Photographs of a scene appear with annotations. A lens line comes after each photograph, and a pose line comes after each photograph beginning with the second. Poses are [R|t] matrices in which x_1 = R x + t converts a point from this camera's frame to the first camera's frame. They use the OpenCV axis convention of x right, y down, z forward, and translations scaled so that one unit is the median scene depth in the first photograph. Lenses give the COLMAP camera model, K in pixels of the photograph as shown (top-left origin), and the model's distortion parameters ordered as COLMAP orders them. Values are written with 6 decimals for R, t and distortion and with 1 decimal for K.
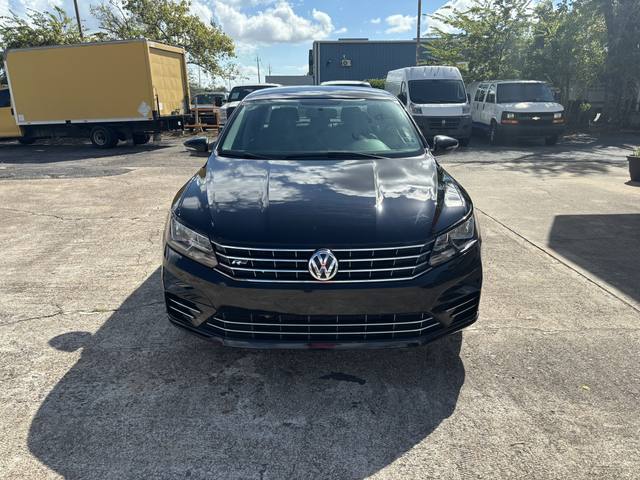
lens RADIAL K [[486.4, 0, 320.0], [0, 486.4, 240.0], [0, 0, 1]] dist [0.029962, -0.027048]
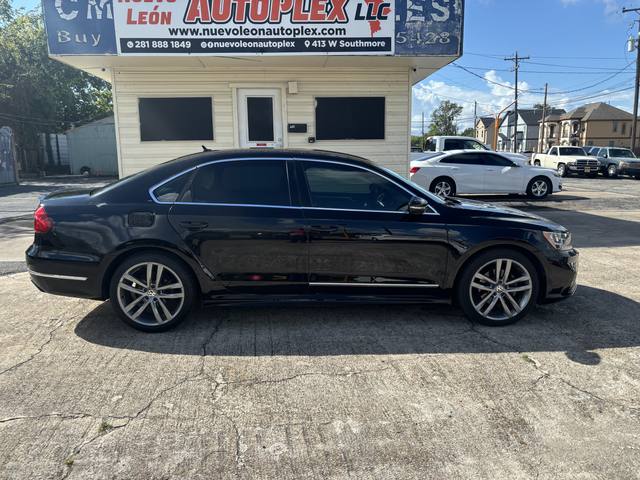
lens RADIAL K [[485.9, 0, 323.1], [0, 485.9, 239.4], [0, 0, 1]] dist [0.030038, -0.027446]
pose [[-0.048944, -0.172767, 0.983746, -1.290644], [0.282424, 0.942337, 0.179547, -0.371493], [-0.958040, 0.286621, 0.002672, 1.225880]]
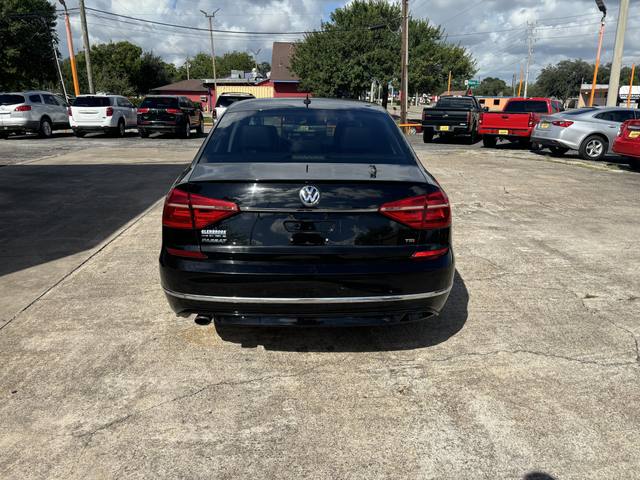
lens RADIAL K [[486.4, 0, 320.0], [0, 486.4, 240.0], [0, 0, 1]] dist [0.029962, -0.027048]
pose [[-0.999528, 0.003704, -0.030497, 0.004351], [-0.013089, 0.846745, 0.531838, -0.732010], [0.027793, 0.531986, -0.846297, 2.432259]]
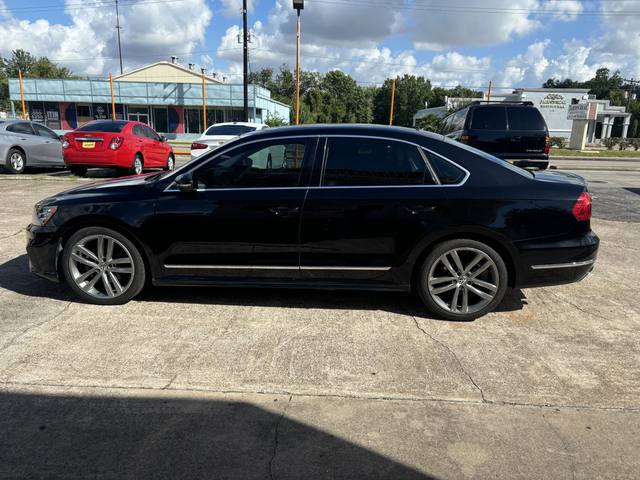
lens RADIAL K [[486.4, 0, 320.0], [0, 486.4, 240.0], [0, 0, 1]] dist [0.029962, -0.027048]
pose [[-0.077790, 0.240007, -0.967649, 1.235145], [-0.297546, 0.920767, 0.252298, -0.424977], [0.951533, 0.307547, -0.000214, 1.311794]]
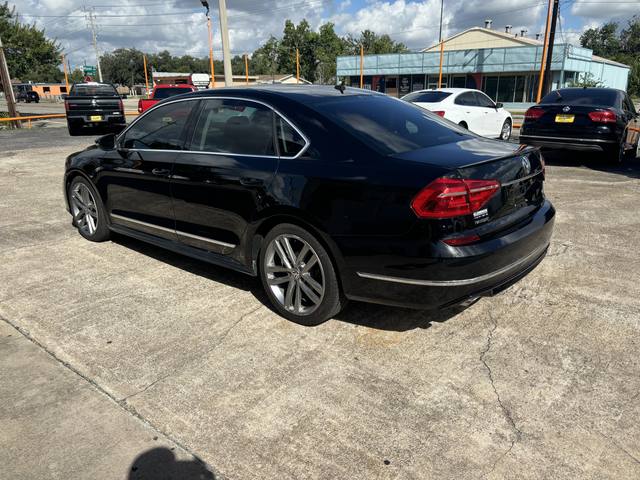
lens RADIAL K [[485.9, 0, 323.1], [0, 485.9, 239.4], [0, 0, 1]] dist [0.030038, -0.027446]
pose [[-0.655518, 0.234679, -0.717790, 0.794091], [-0.198046, 0.863799, 0.463281, -0.627006], [0.728748, 0.445844, -0.519759, 2.067680]]
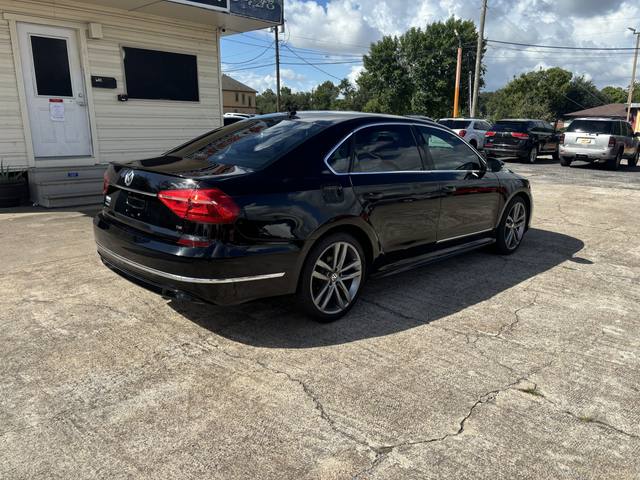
lens RADIAL K [[485.9, 0, 323.1], [0, 485.9, 239.4], [0, 0, 1]] dist [0.030038, -0.027446]
pose [[-0.706473, -0.180823, 0.684251, -0.852469], [0.177894, 0.890402, 0.418972, -0.638912], [-0.685018, 0.417716, -0.596877, 2.172908]]
